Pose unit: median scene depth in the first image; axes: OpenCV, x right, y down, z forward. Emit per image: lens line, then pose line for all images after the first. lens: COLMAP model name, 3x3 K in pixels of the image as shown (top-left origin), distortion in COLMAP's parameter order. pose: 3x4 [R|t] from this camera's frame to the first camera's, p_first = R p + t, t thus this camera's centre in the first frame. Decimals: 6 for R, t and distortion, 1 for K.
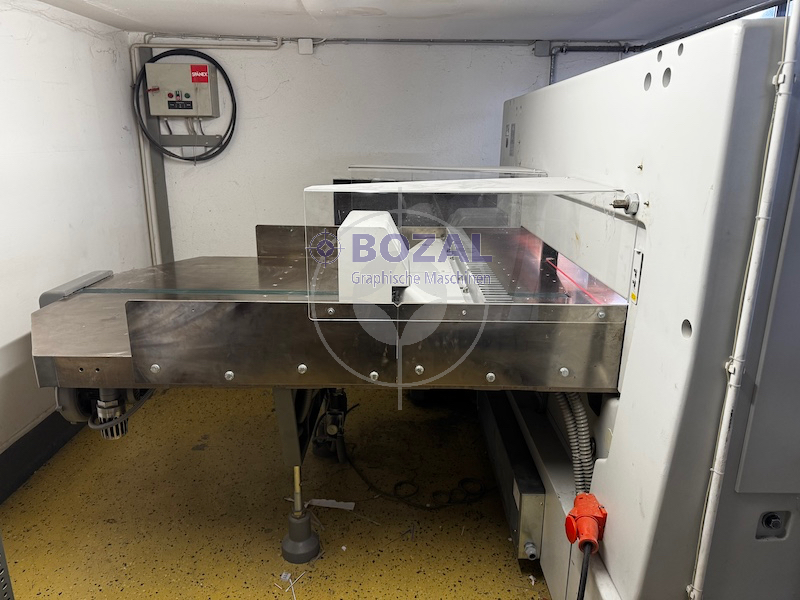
lens RADIAL K [[564.0, 0, 398.9], [0, 564.0, 300.3], [0, 0, 1]] dist [0.030211, -0.037405]
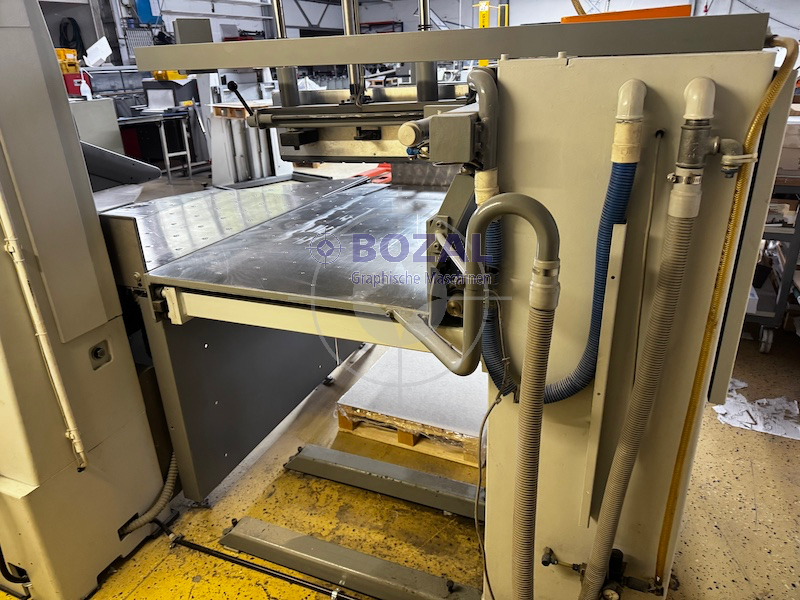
lens RADIAL K [[564.0, 0, 399.7], [0, 564.0, 301.6], [0, 0, 1]] dist [0.030211, -0.037405]
pose [[0.364730, -0.385302, 0.847652, -0.162286], [0.289367, 0.912191, 0.290129, 0.105297], [-0.885008, 0.139464, 0.444197, -0.228609]]
